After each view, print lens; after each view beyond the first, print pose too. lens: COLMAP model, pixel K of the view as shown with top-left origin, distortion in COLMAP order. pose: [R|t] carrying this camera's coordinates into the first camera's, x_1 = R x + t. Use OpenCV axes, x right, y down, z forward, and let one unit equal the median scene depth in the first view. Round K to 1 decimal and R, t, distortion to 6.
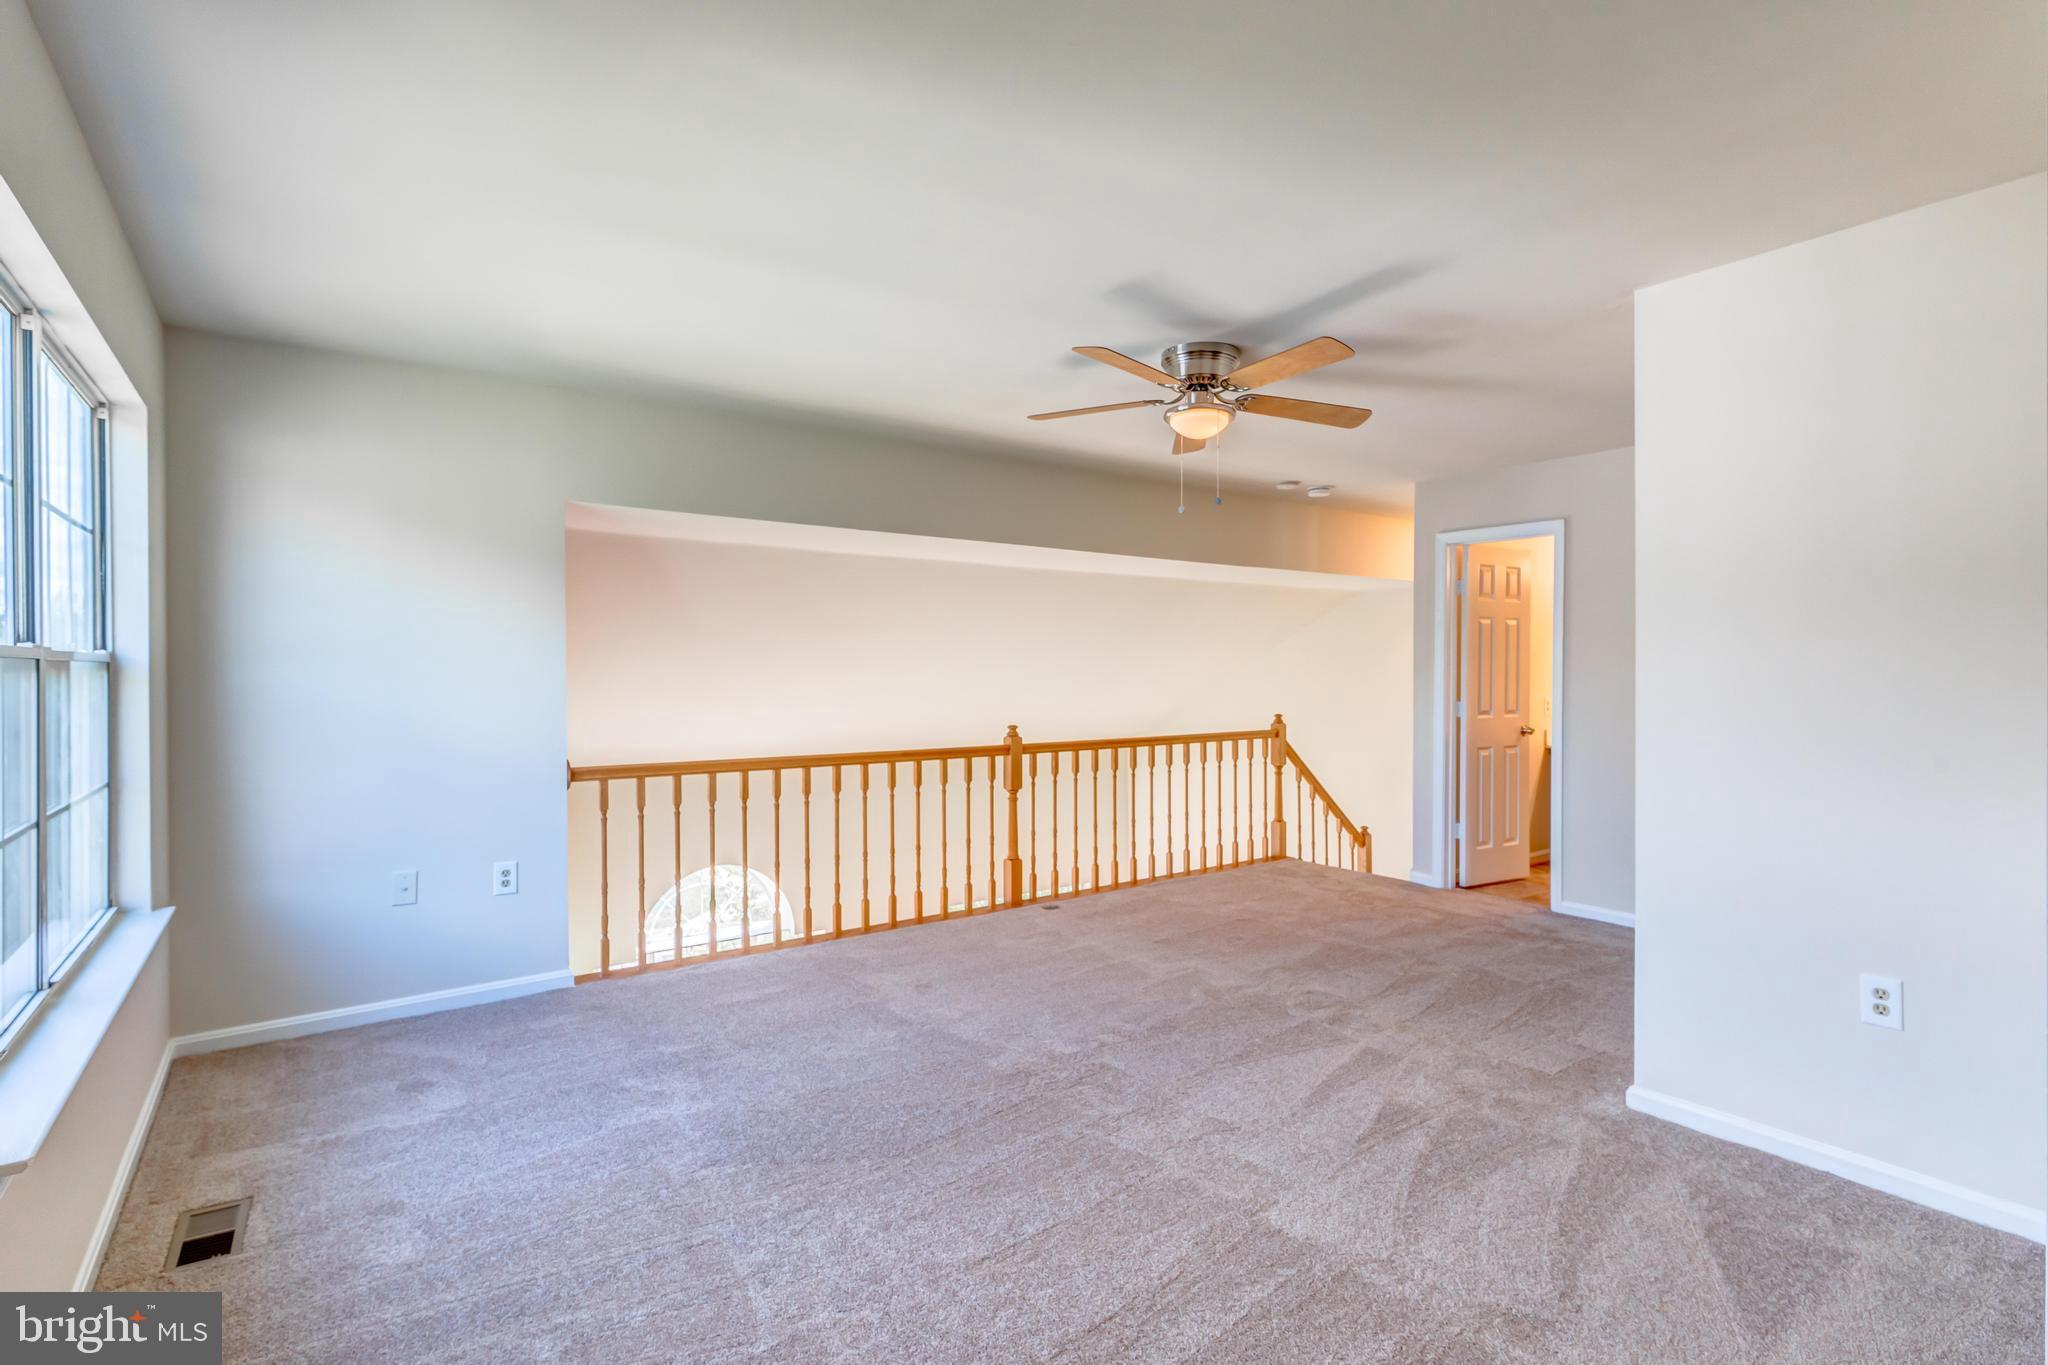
lens RADIAL K [[966.9, 0, 1043.8], [0, 966.9, 677.9], [0, 0, 1]] dist [0.008866, 0.000120]
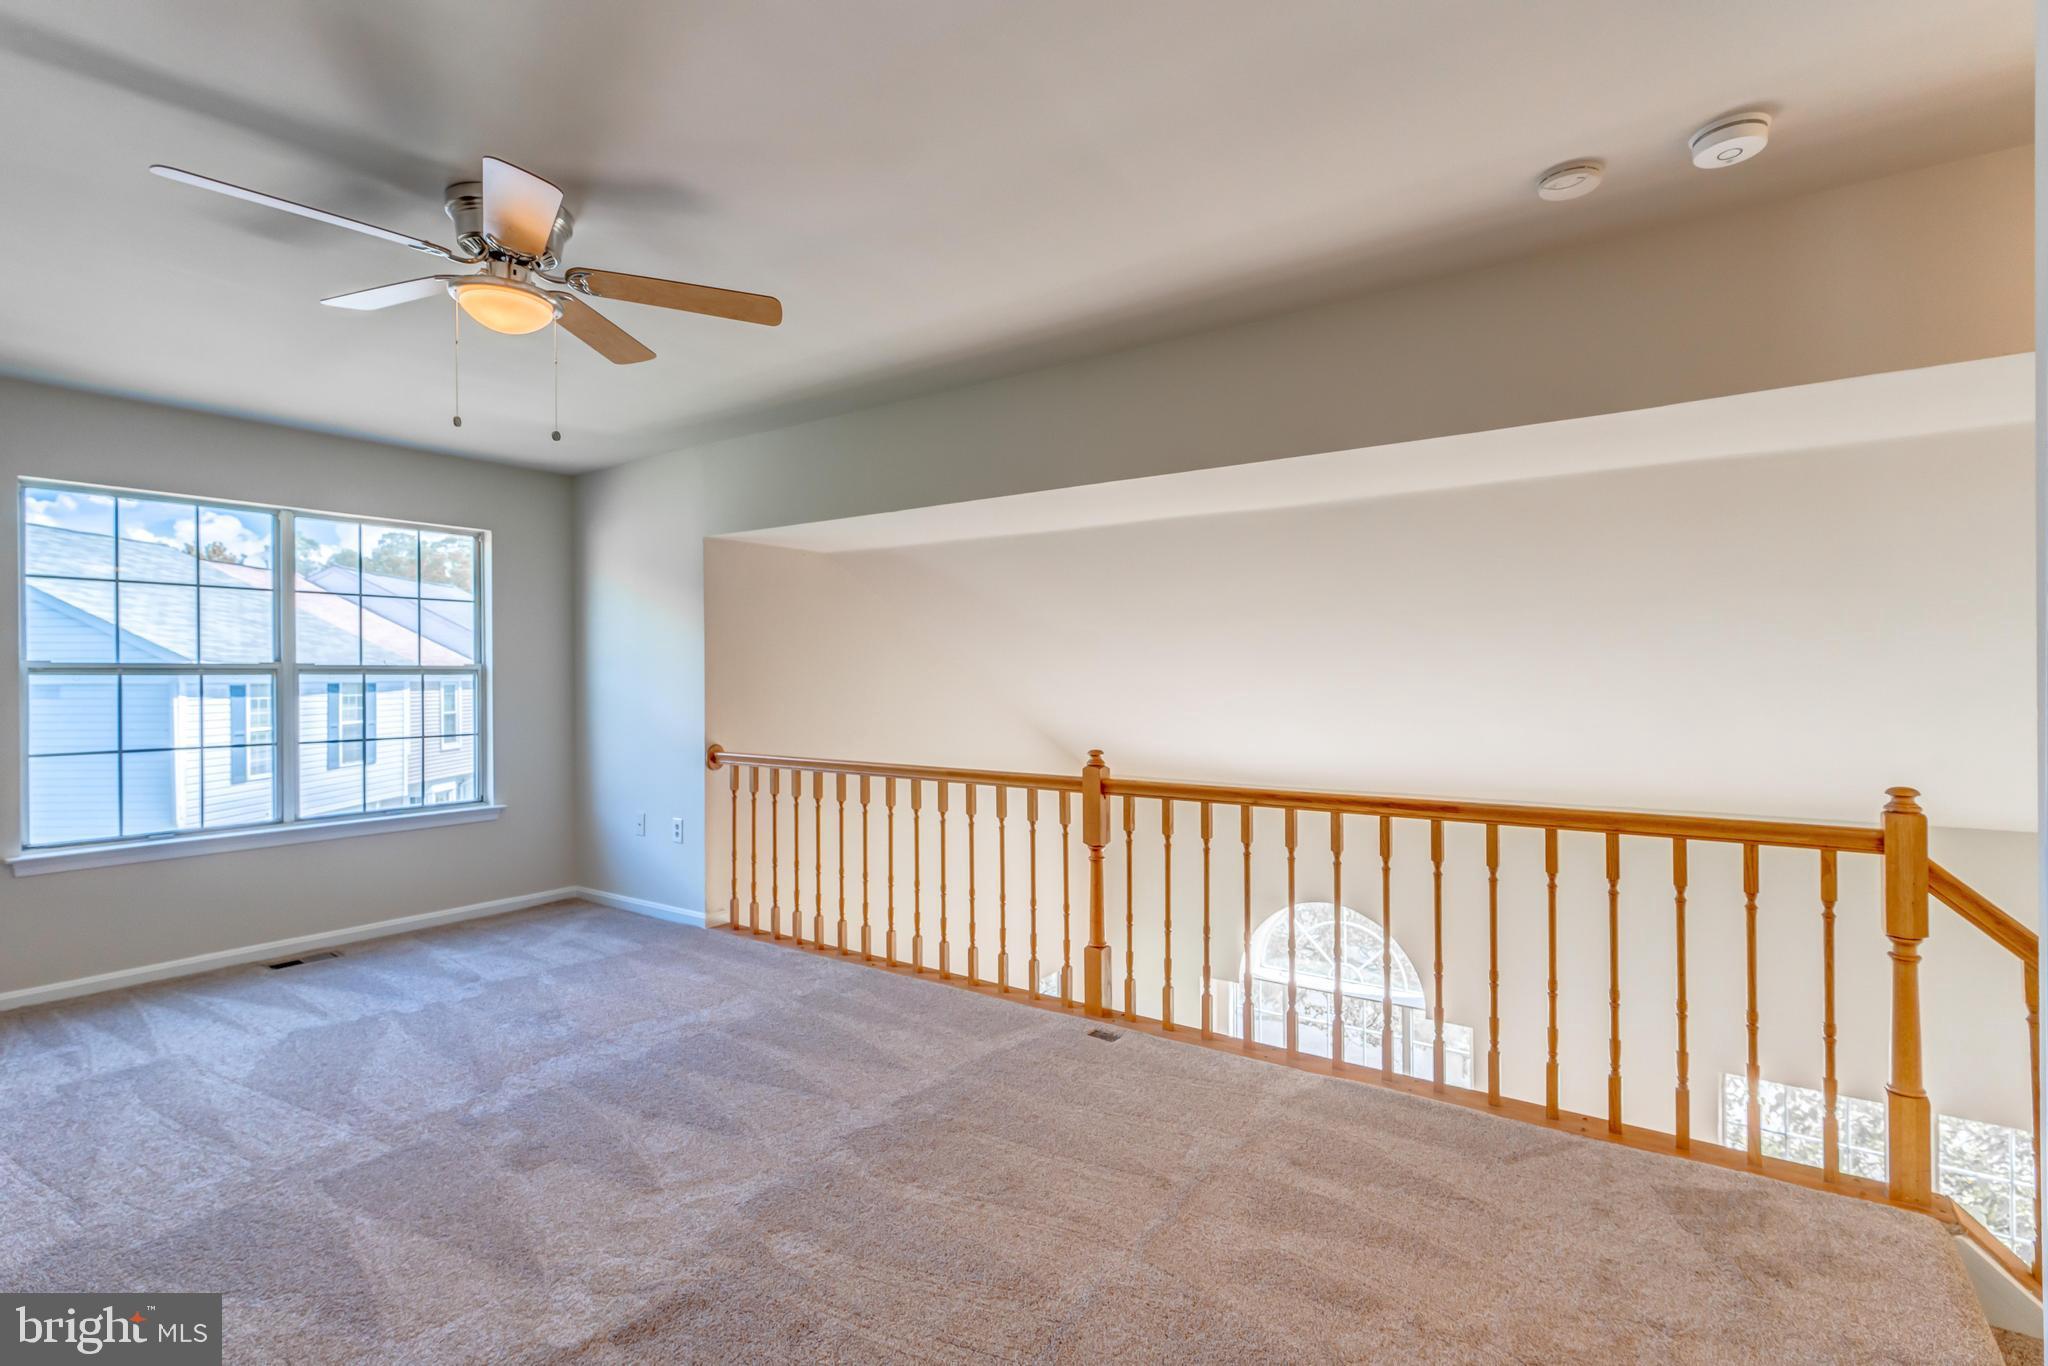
lens RADIAL K [[999.8, 0, 1031.8], [0, 999.8, 678.6], [0, 0, 1]] dist [0.009332, -0.001213]
pose [[0.292102, -0.019732, -0.956184, 0.634128], [-0.022534, 0.999368, -0.027507, 0.018789], [0.956122, 0.029581, 0.291473, 0.747767]]
